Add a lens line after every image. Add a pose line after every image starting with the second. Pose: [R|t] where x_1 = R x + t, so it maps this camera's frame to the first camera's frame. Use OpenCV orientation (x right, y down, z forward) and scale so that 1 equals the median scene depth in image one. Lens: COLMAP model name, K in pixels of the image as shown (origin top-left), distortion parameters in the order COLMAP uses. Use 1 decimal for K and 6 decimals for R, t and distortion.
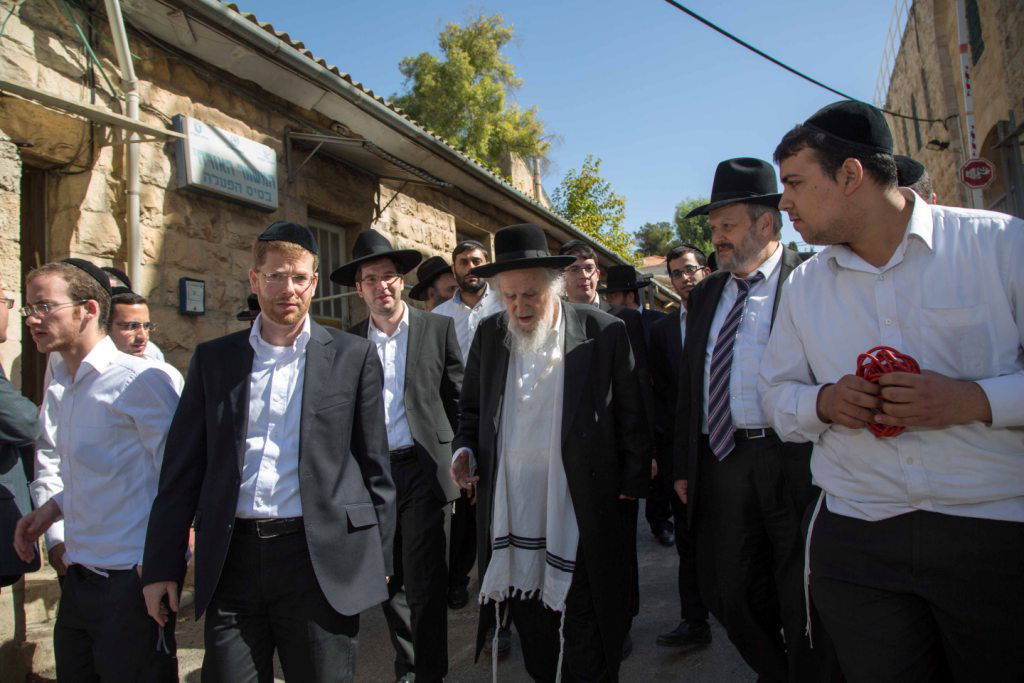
lens RADIAL K [[710.4, 0, 514.2], [0, 710.4, 335.1], [0, 0, 1]] dist [-0.109145, 0.048125]
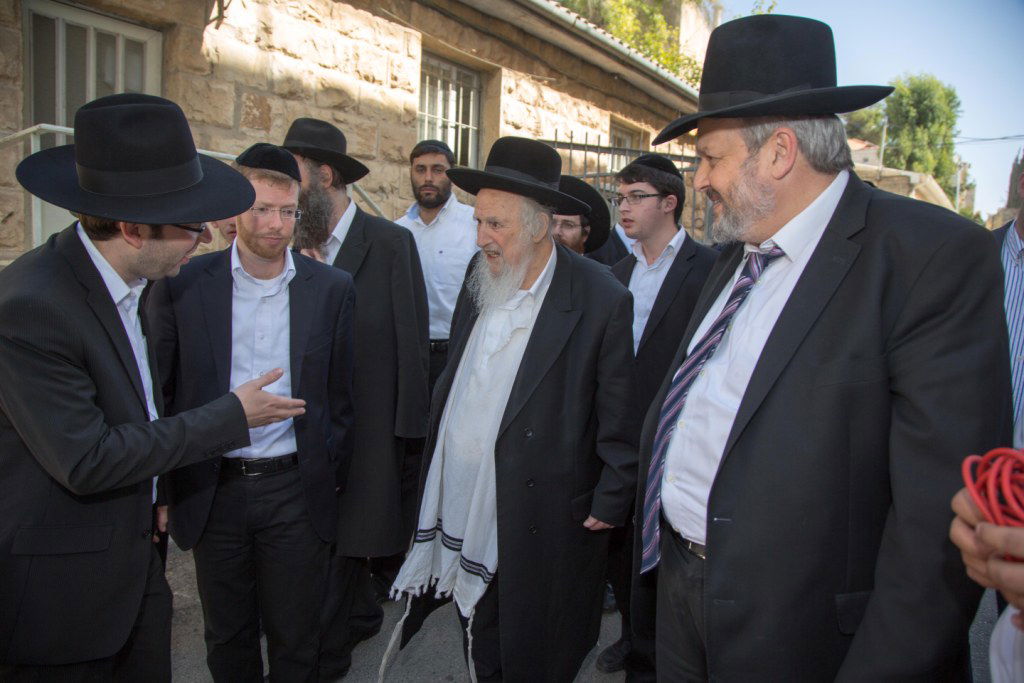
lens RADIAL K [[710.4, 0, 510.8], [0, 710.4, 346.2], [0, 0, 1]] dist [-0.109145, 0.048125]
pose [[0.963421, 0.138363, -0.229513, 0.223697], [-0.090069, 0.973768, 0.208960, -0.036786], [0.252405, -0.180644, 0.950610, 0.455118]]
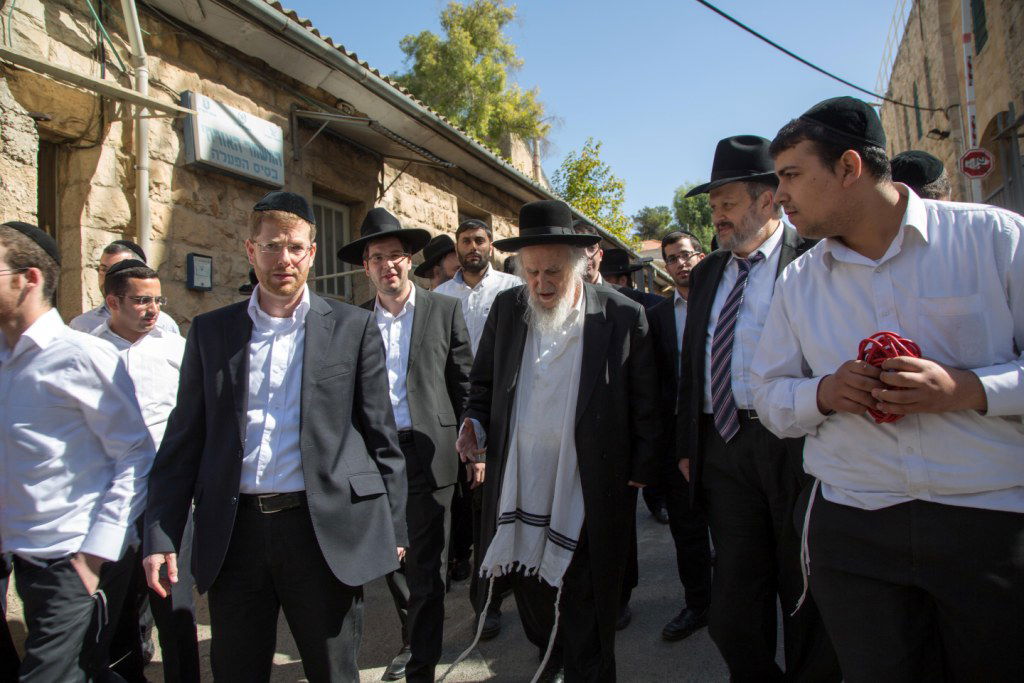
lens RADIAL K [[710.4, 0, 514.9], [0, 710.4, 336.1], [0, 0, 1]] dist [-0.109145, 0.048125]
pose [[0.999851, 0.015813, 0.006927, -0.007114], [-0.015993, 0.999515, 0.026710, 0.002214], [-0.006501, -0.026817, 0.999619, -0.010793]]
